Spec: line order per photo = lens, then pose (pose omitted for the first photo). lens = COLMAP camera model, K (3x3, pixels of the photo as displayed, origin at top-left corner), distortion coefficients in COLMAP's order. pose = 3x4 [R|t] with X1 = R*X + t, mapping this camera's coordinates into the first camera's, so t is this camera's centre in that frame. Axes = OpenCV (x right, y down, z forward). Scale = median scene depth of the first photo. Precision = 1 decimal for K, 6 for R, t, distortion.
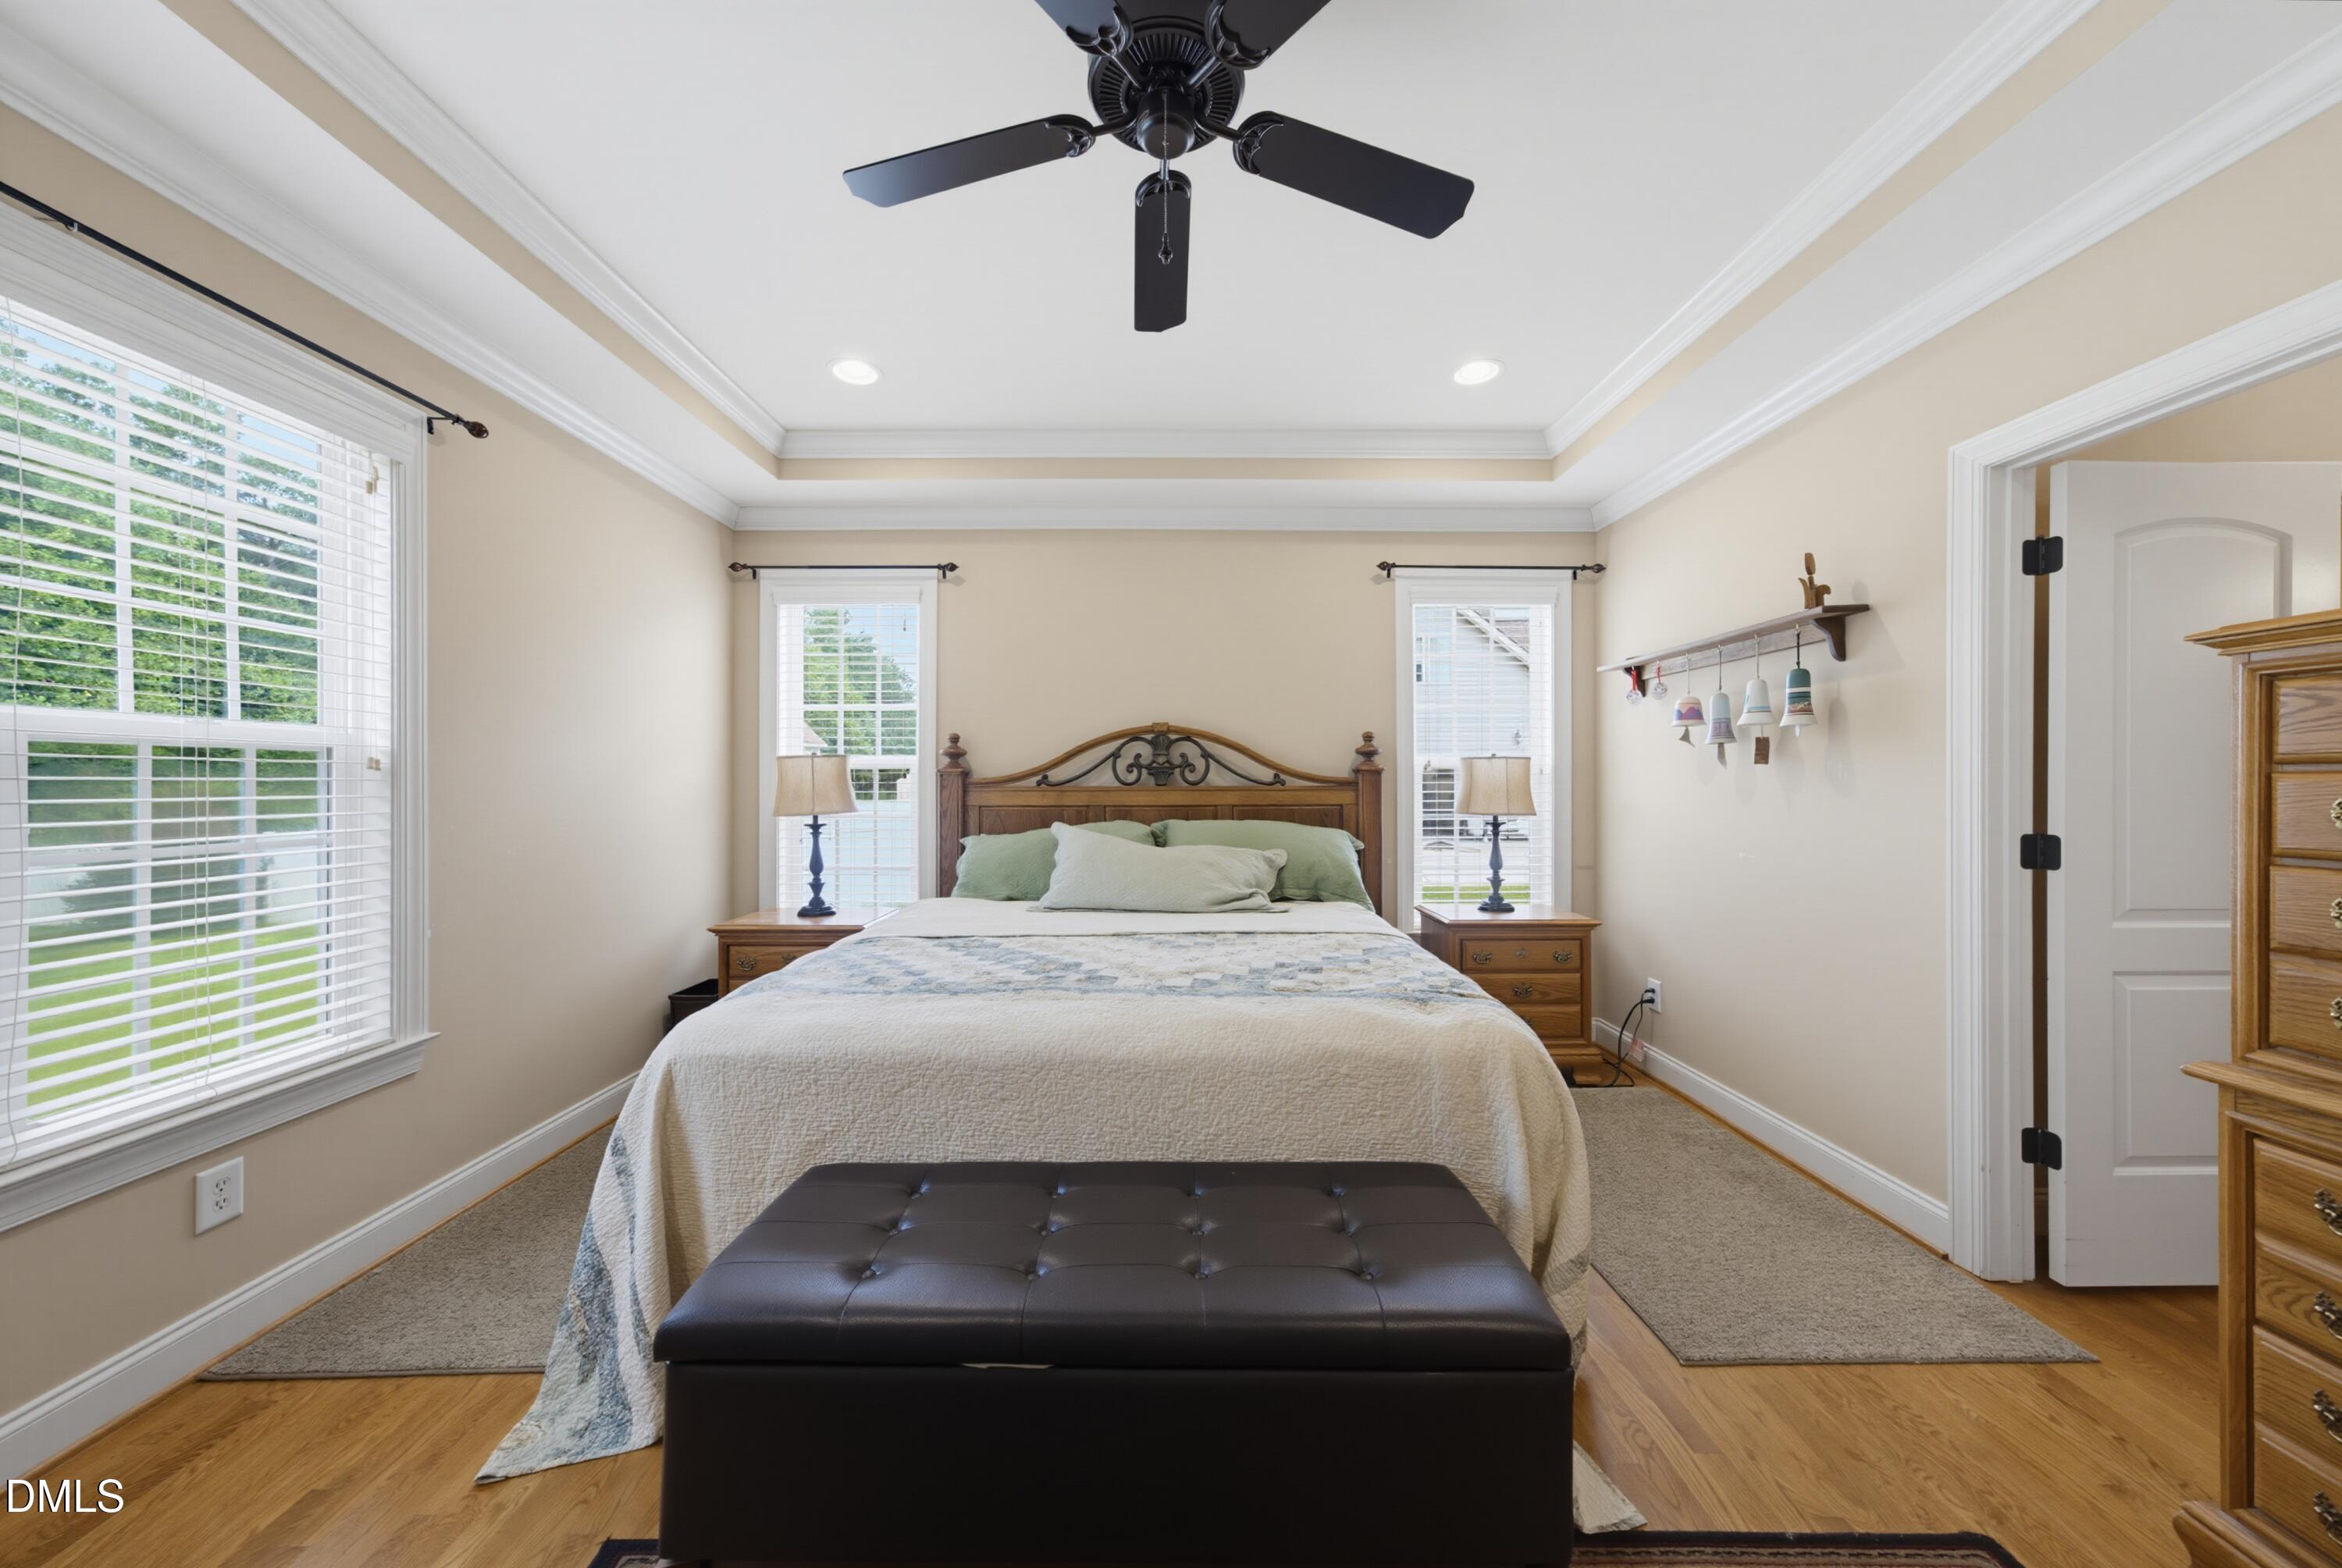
lens RADIAL K [[797.4, 0, 1168.5], [0, 797.4, 780.4], [0, 0, 1]] dist [0.011808, 0.000088]
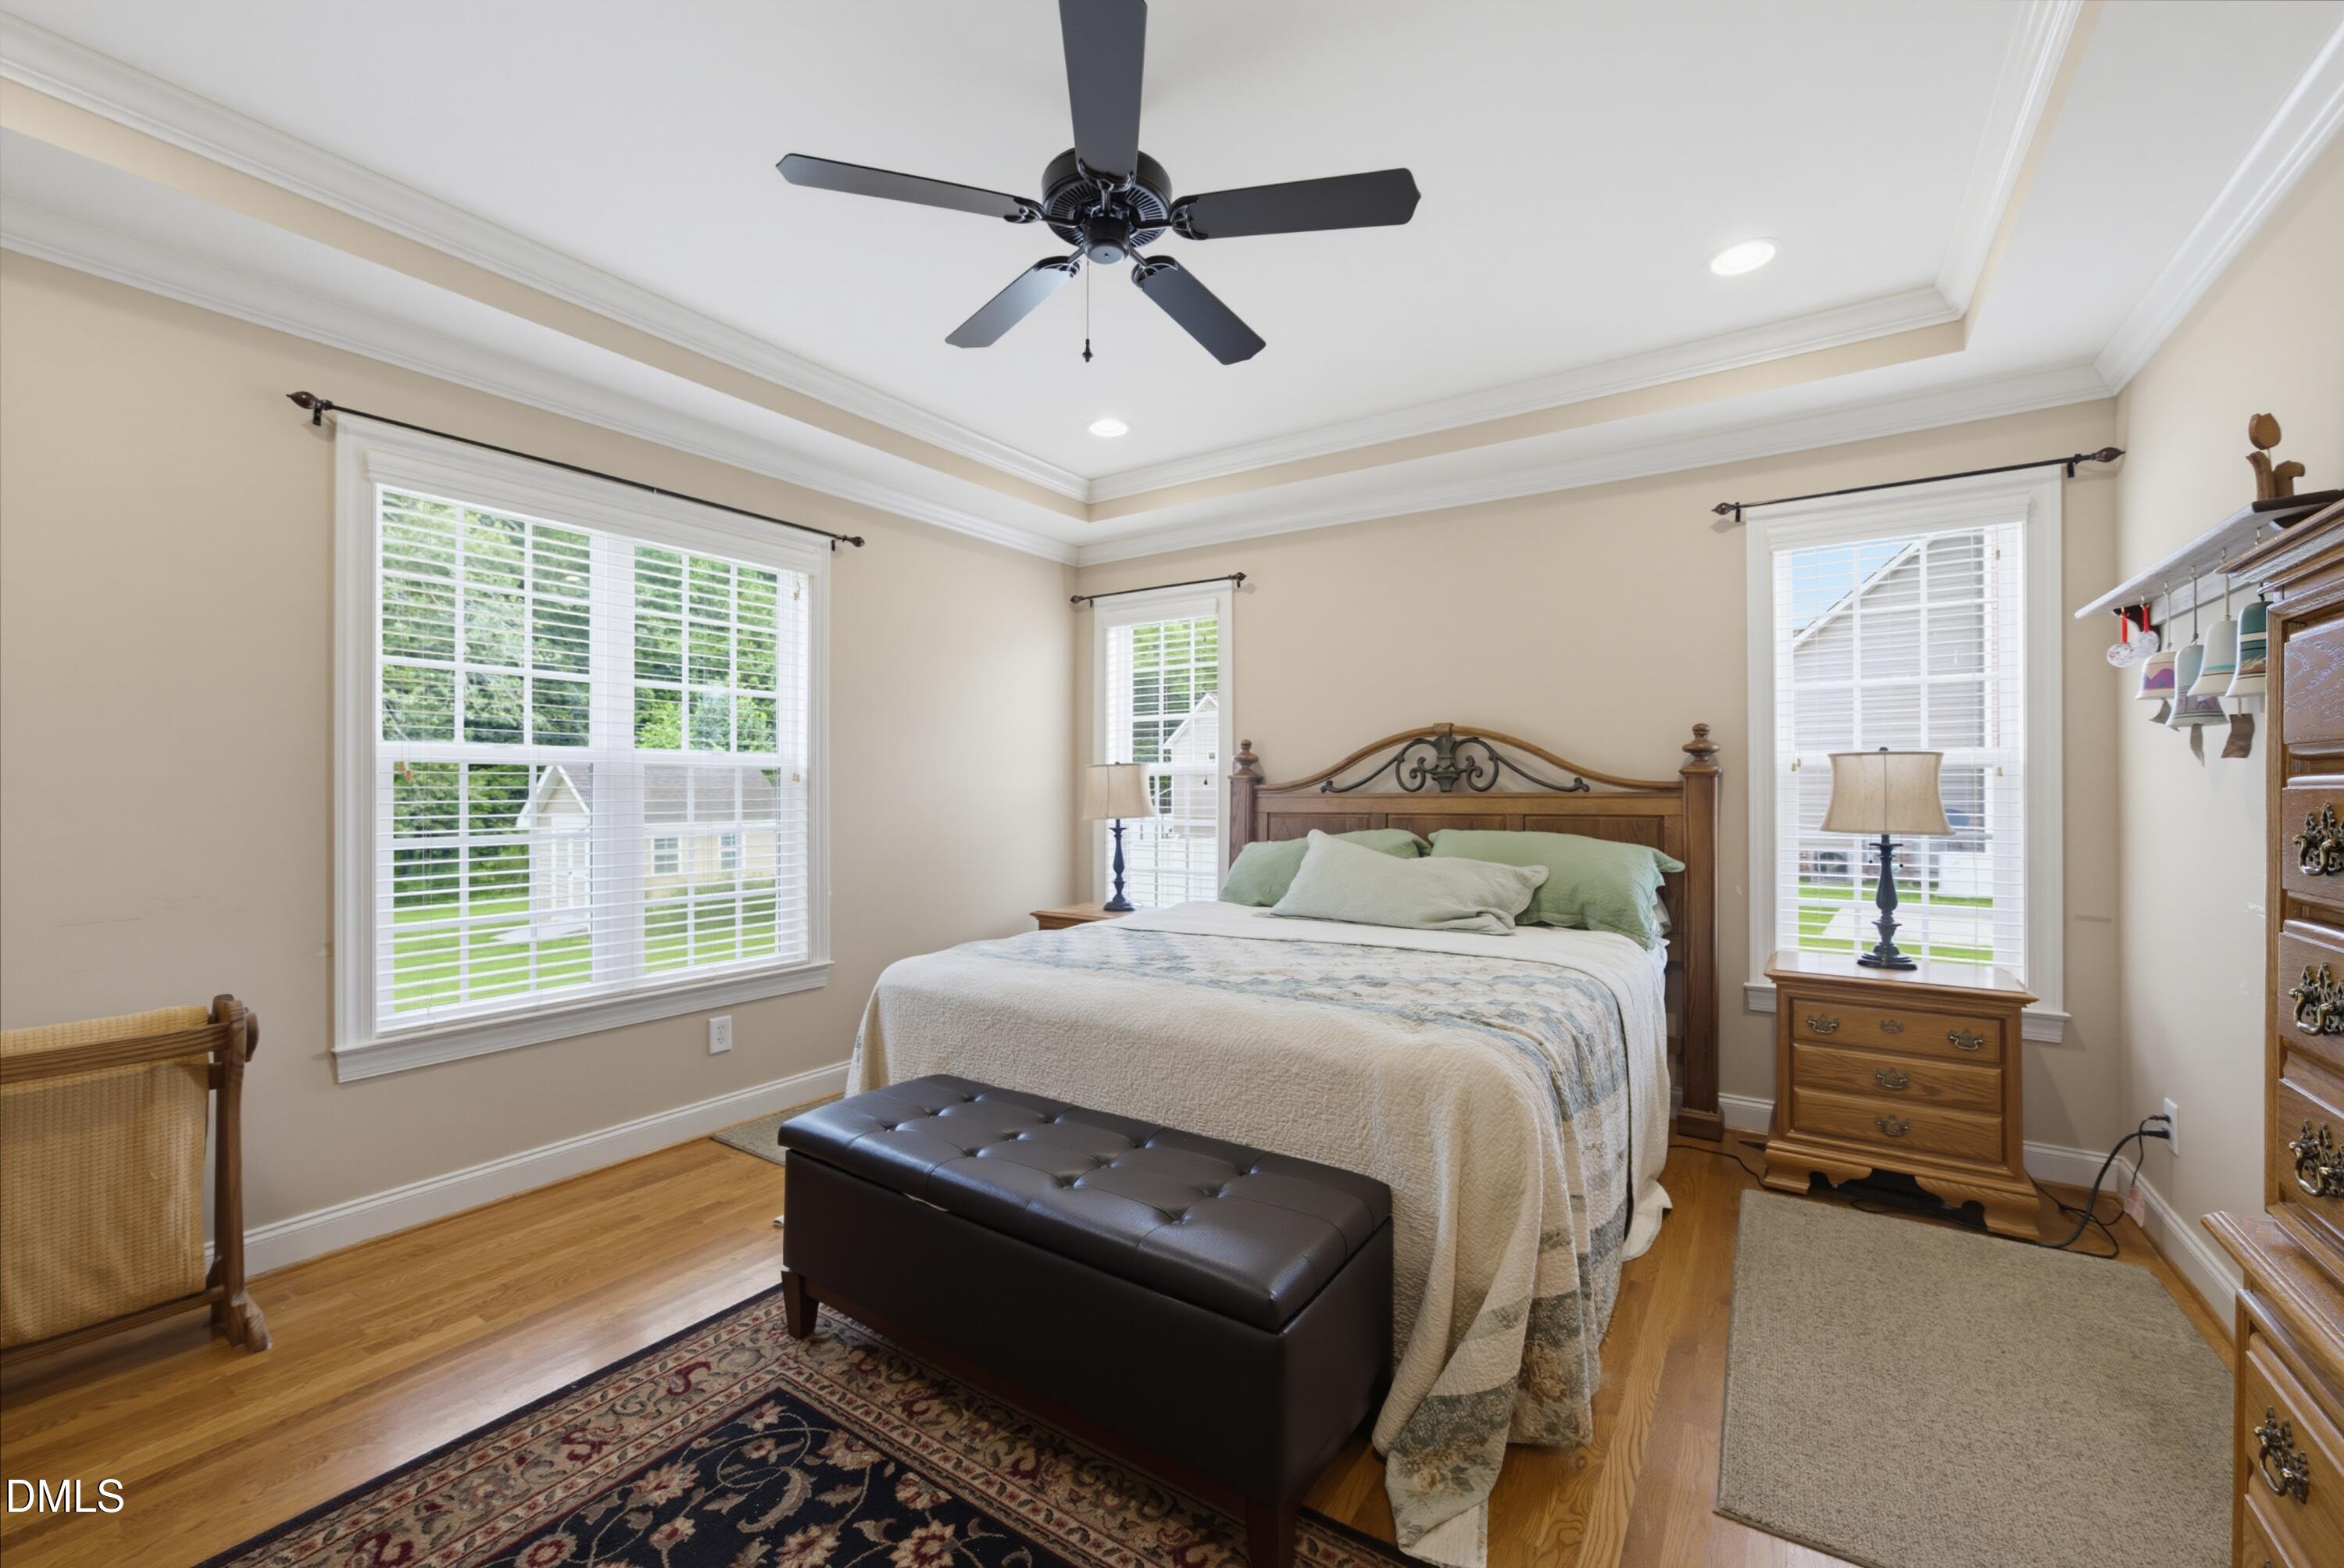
lens RADIAL K [[955.8, 0, 1190.4], [0, 955.8, 784.9], [0, 0, 1]] dist [-0.065619, 0.049217]
pose [[0.832273, -0.004138, -0.554351, 0.363512], [0.003181, 0.999991, -0.002688, -0.000041], [0.554358, 0.000474, 0.832278, -0.041130]]
